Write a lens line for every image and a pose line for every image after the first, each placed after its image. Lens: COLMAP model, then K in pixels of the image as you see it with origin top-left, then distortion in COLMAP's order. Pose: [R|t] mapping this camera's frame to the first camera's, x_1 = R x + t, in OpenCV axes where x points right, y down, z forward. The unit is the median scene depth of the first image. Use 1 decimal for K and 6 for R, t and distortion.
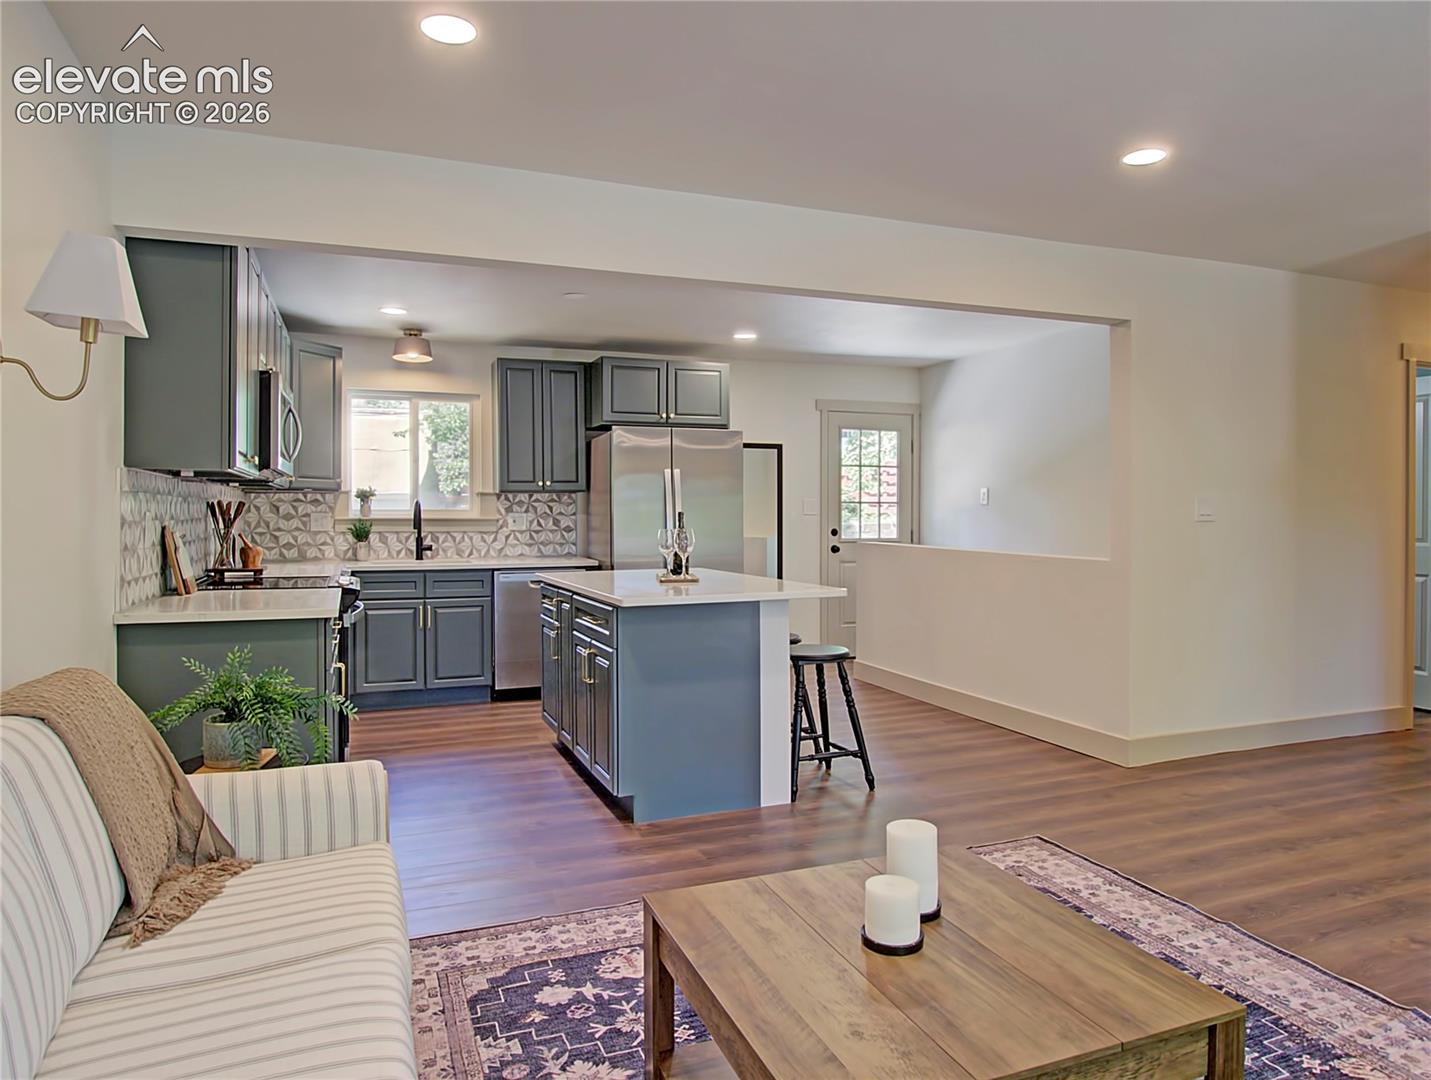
lens RADIAL K [[914.4, 0, 714.0], [0, 914.4, 534.7], [0, 0, 1]] dist [-0.020278, -0.003215]
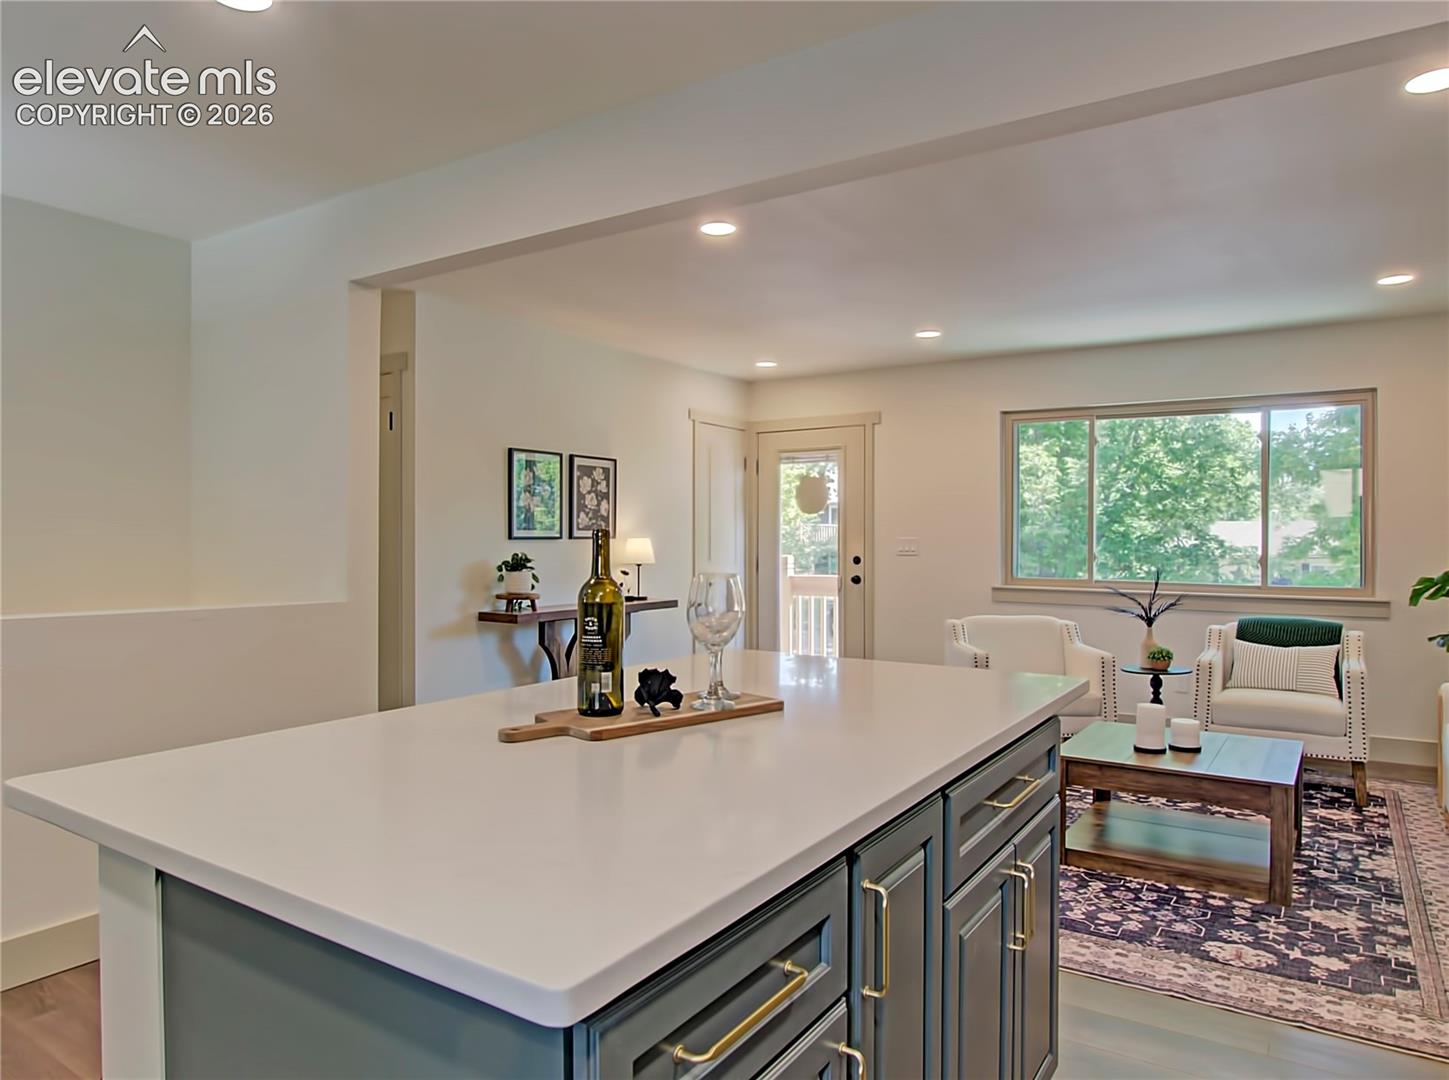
lens RADIAL K [[943.9, 0, 725.0], [0, 943.9, 538.0], [0, 0, 1]] dist [-0.021520, 0.003326]
pose [[-0.579673, -0.000909, 0.814849, -0.730304], [0.016382, 0.999784, 0.012769, -0.054381], [-0.814685, 0.020751, -0.579533, 2.423970]]
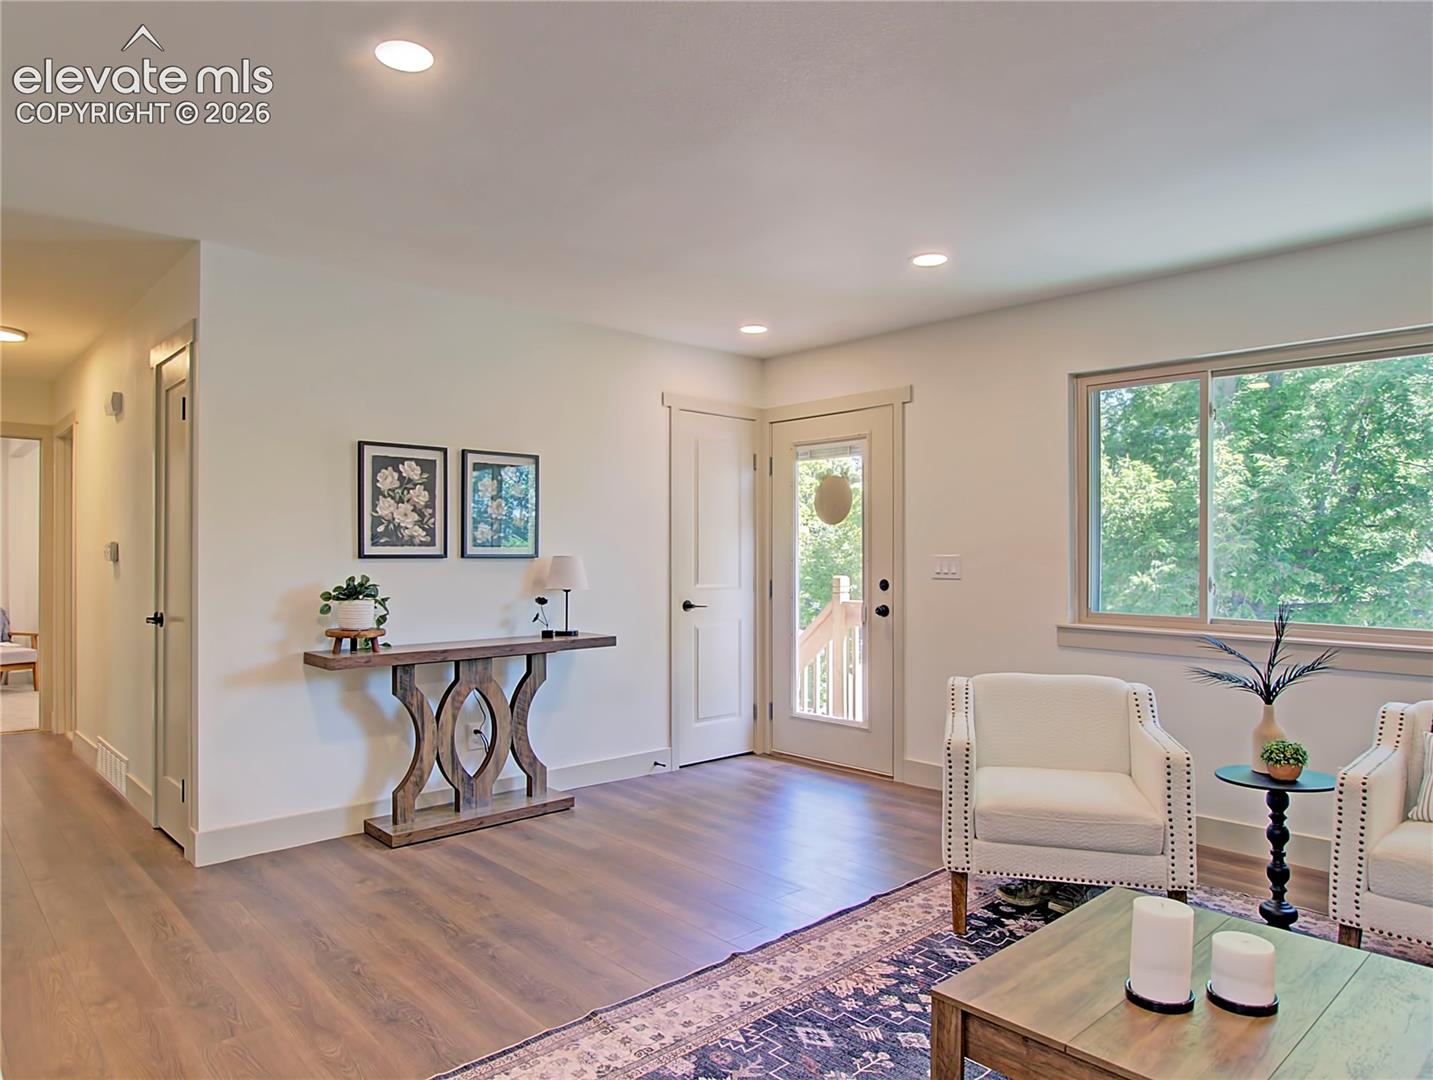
lens RADIAL K [[919.9, 0, 705.6], [0, 919.9, 548.0], [0, 0, 1]] dist [-0.024463, 0.000544]
pose [[-0.370612, 0.005003, 0.928774, -0.393620], [0.020474, 0.999787, 0.002784, -0.040768], [-0.928562, 0.020047, -0.370635, 1.501576]]
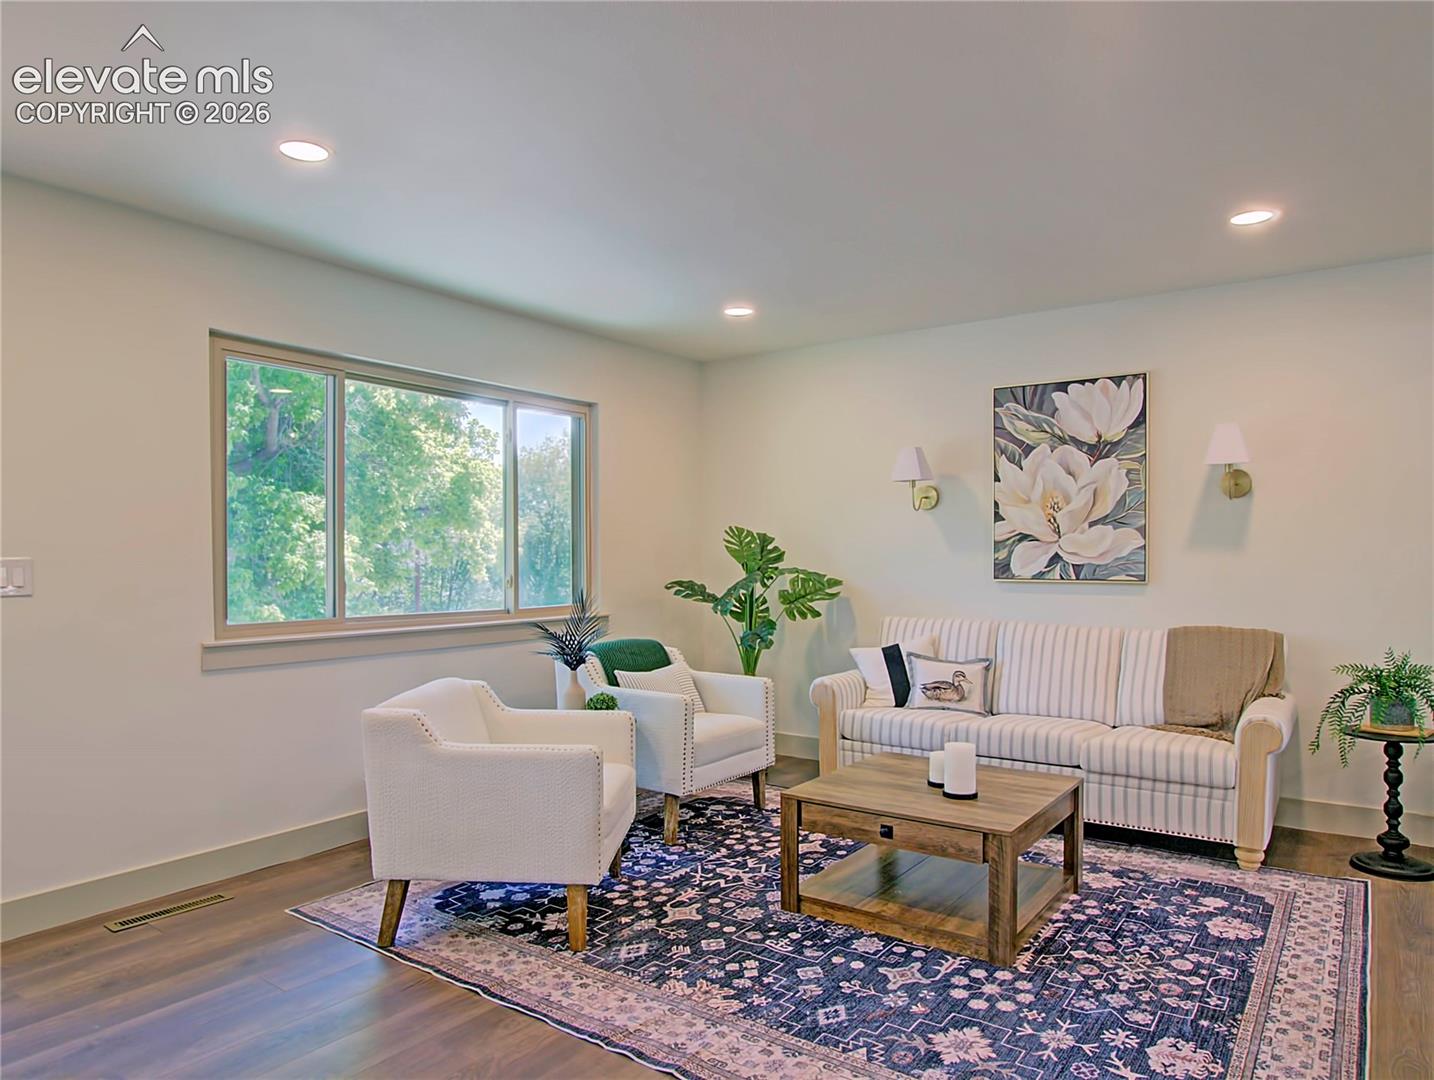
lens RADIAL K [[920.5, 0, 724.6], [0, 920.5, 566.6], [0, 0, 1]] dist [-0.024463, 0.000544]
pose [[-0.835889, 0.012338, -0.548759, 1.276074], [-0.008200, 0.999355, 0.034958, -0.048071], [0.548837, 0.033721, -0.835249, 1.842279]]
